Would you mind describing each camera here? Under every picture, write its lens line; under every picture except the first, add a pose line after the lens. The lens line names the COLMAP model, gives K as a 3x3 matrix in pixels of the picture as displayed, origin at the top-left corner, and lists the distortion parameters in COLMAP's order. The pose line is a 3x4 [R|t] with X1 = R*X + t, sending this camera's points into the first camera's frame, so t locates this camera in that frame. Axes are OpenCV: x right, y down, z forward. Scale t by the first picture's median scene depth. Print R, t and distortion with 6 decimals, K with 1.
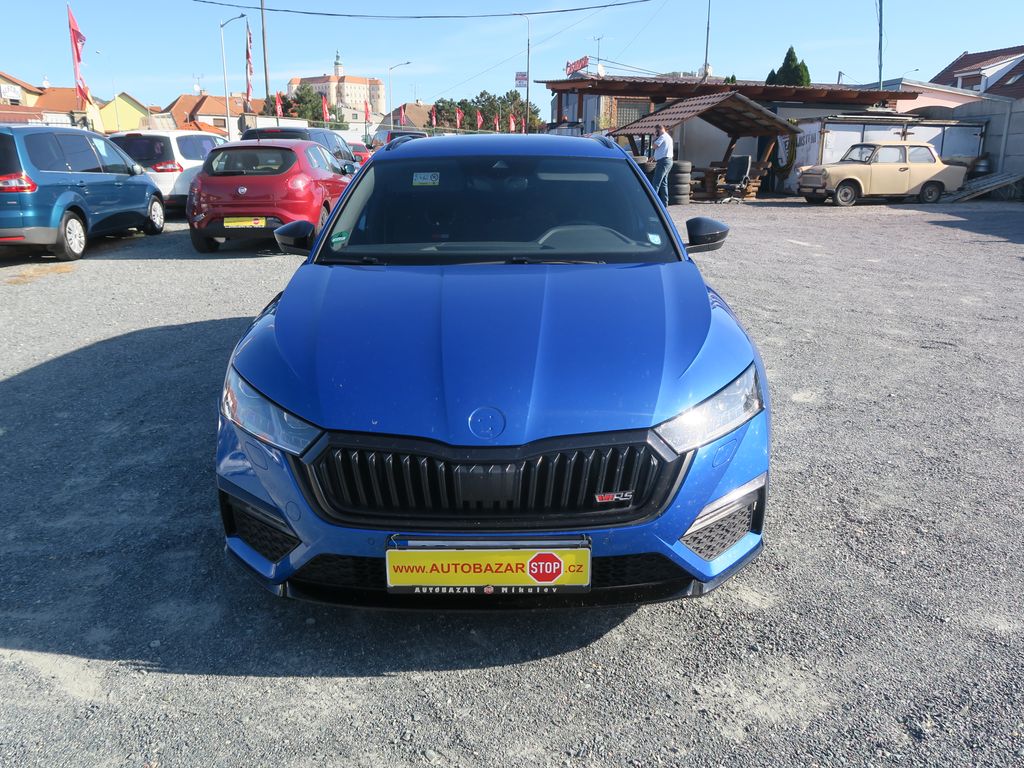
lens RADIAL K [[792.7, 0, 516.5], [0, 792.7, 387.6], [0, 0, 1]] dist [-0.023406, 0.007151]
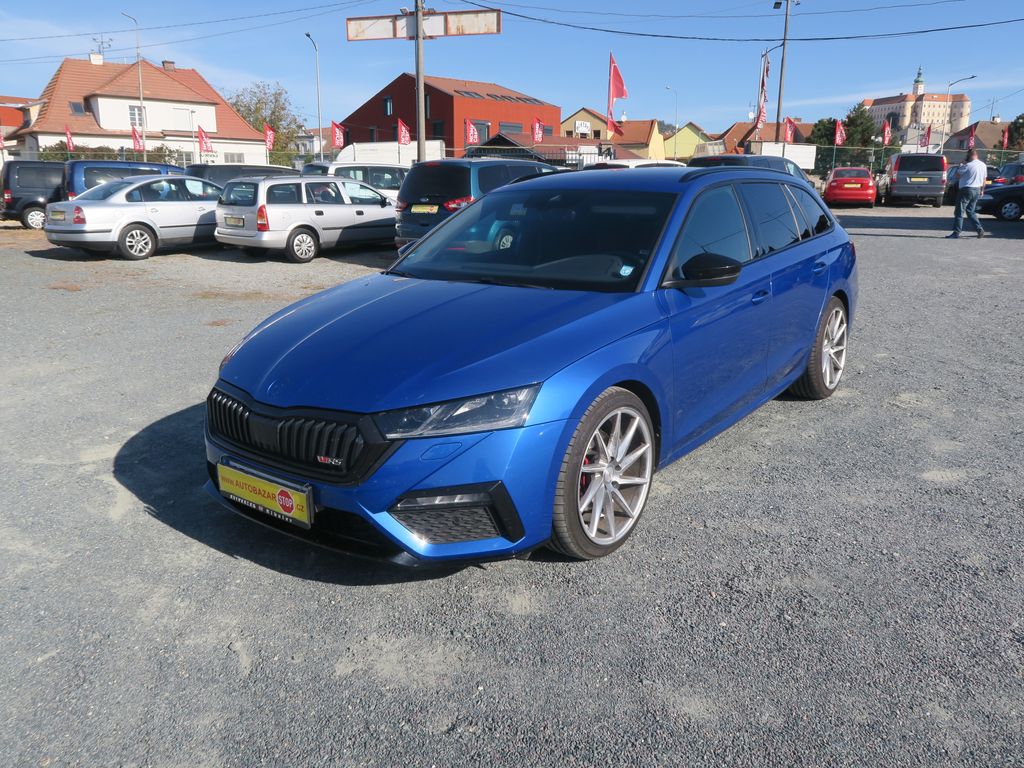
lens RADIAL K [[792.7, 0, 504.8], [0, 792.7, 386.2], [0, 0, 1]] dist [-0.023406, 0.007151]
pose [[0.785515, 0.148733, -0.600704, 0.615090], [-0.166704, 0.985663, 0.026056, -0.034825], [0.595966, 0.079672, 0.799047, 0.074455]]
